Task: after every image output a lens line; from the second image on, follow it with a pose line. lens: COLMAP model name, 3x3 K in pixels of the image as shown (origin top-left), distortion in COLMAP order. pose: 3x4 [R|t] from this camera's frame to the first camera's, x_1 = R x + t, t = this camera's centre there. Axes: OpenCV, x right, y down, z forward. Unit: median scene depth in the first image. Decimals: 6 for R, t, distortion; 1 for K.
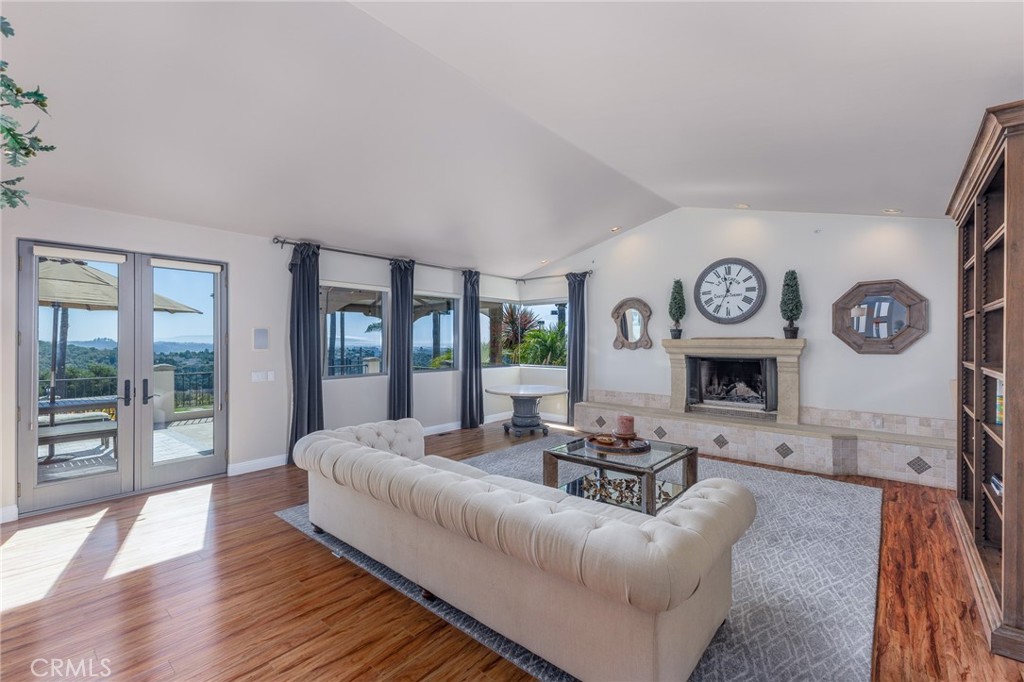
lens RADIAL K [[441.4, 0, 514.1], [0, 441.4, 339.1], [0, 0, 1]] dist [0.016575, 0.000338]
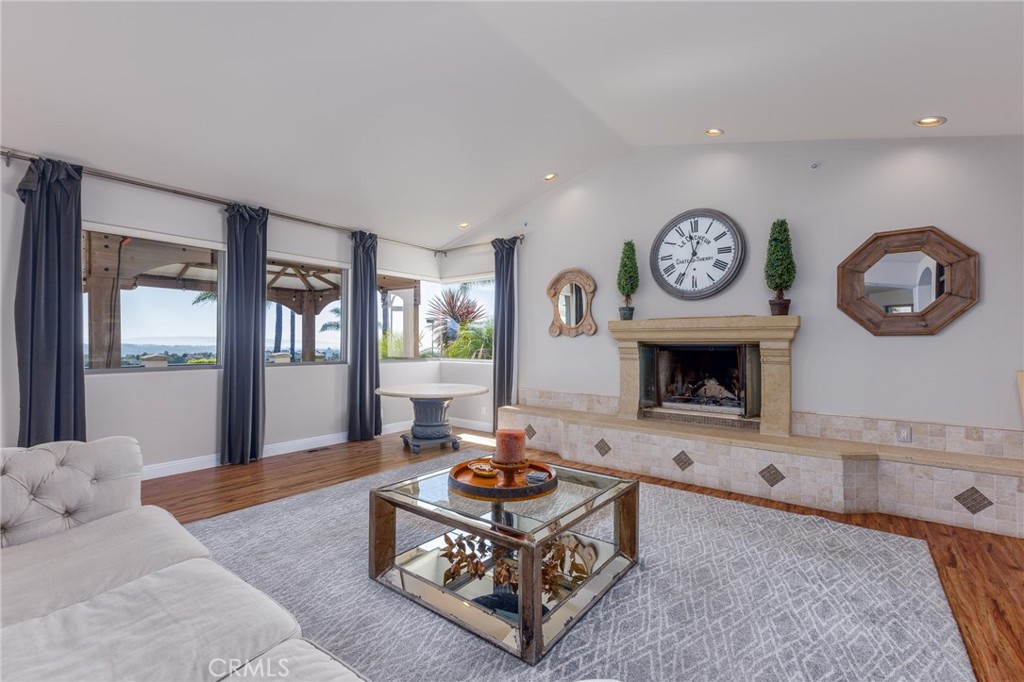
lens RADIAL K [[441.4, 0, 511.6], [0, 441.4, 341.6], [0, 0, 1]] dist [0.016575, 0.000338]
pose [[0.998940, 0.003348, 0.045915, 0.153537], [-0.003279, 0.999993, -0.001576, 0.040711], [-0.045920, 0.001424, 0.998944, 0.293355]]
